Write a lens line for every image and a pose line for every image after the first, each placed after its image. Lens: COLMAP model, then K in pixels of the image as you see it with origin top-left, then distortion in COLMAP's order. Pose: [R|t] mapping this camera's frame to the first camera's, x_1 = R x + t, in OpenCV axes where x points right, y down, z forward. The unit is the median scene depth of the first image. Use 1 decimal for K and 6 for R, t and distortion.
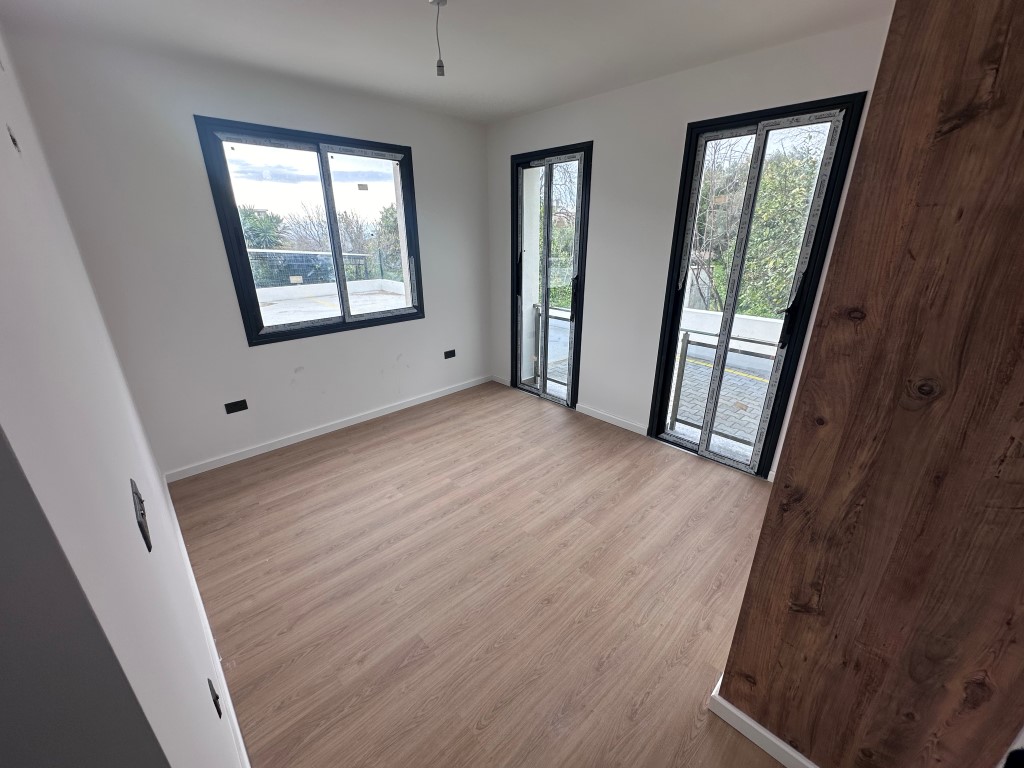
lens RADIAL K [[406.4, 0, 511.7], [0, 406.4, 388.1], [0, 0, 1]] dist [-0.008775, 0.000125]
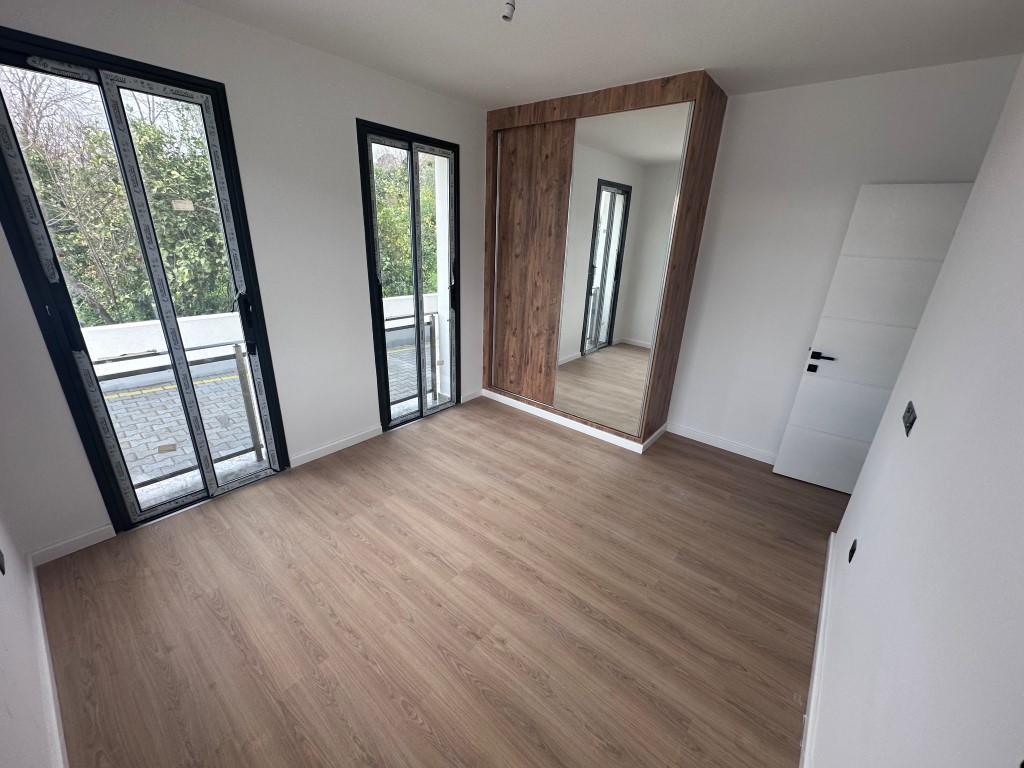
lens RADIAL K [[407.6, 0, 512.3], [0, 407.6, 384.7], [0, 0, 1]] dist [-0.003218, 0.000303]
pose [[-0.114463, -0.350427, 0.929569, -0.760822], [0.313624, 0.875119, 0.368519, -0.325483], [-0.942623, 0.333717, 0.009733, 0.837886]]
